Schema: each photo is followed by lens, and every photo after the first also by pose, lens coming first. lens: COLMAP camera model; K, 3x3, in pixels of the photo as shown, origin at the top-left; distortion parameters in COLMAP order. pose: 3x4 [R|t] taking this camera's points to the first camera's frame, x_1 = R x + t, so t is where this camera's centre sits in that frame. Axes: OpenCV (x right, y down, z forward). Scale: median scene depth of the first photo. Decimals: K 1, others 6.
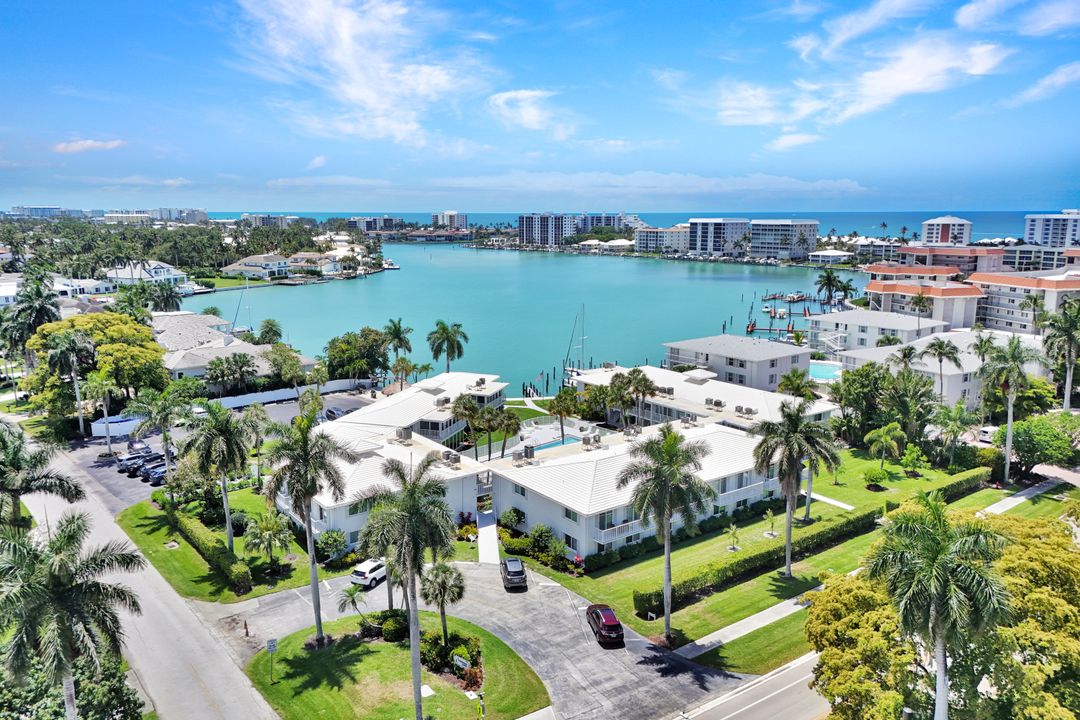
lens RADIAL K [[770.7, 0, 540.0], [0, 770.7, 360.0], [0, 0, 1]] dist [0.061861, -0.007925]
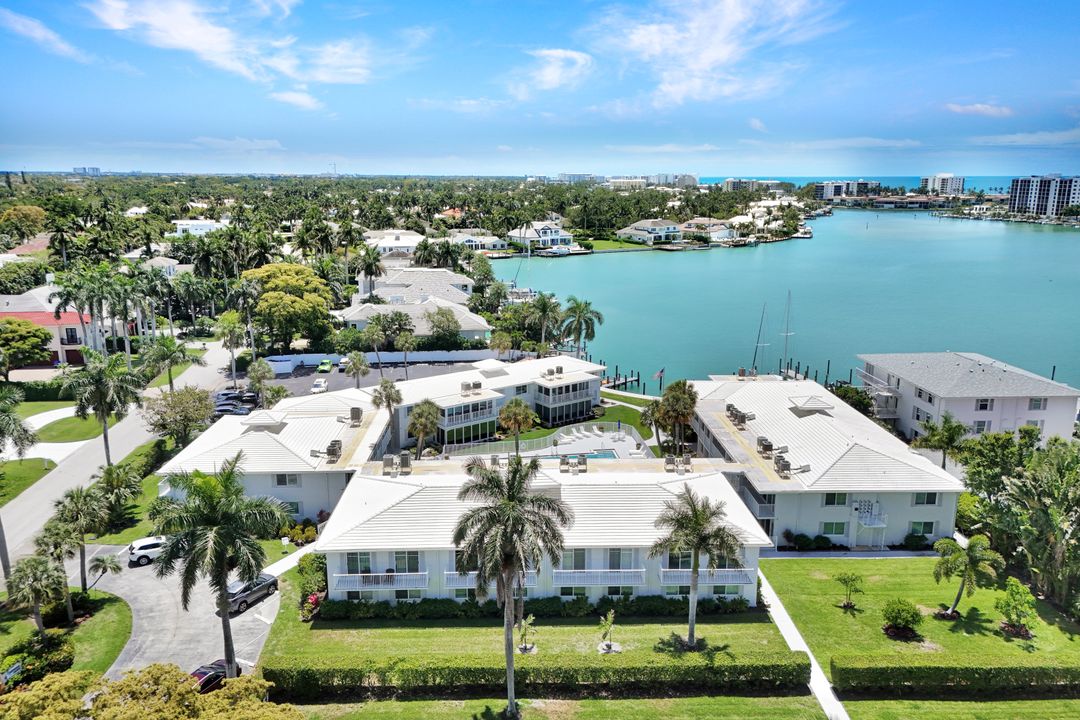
lens RADIAL K [[770.7, 0, 540.0], [0, 770.7, 360.0], [0, 0, 1]] dist [0.061861, -0.007925]
pose [[0.831878, 0.131820, -0.539075, 0.096897], [-0.108488, 0.991266, 0.074980, -0.012162], [0.544251, -0.003891, 0.838914, 0.064287]]
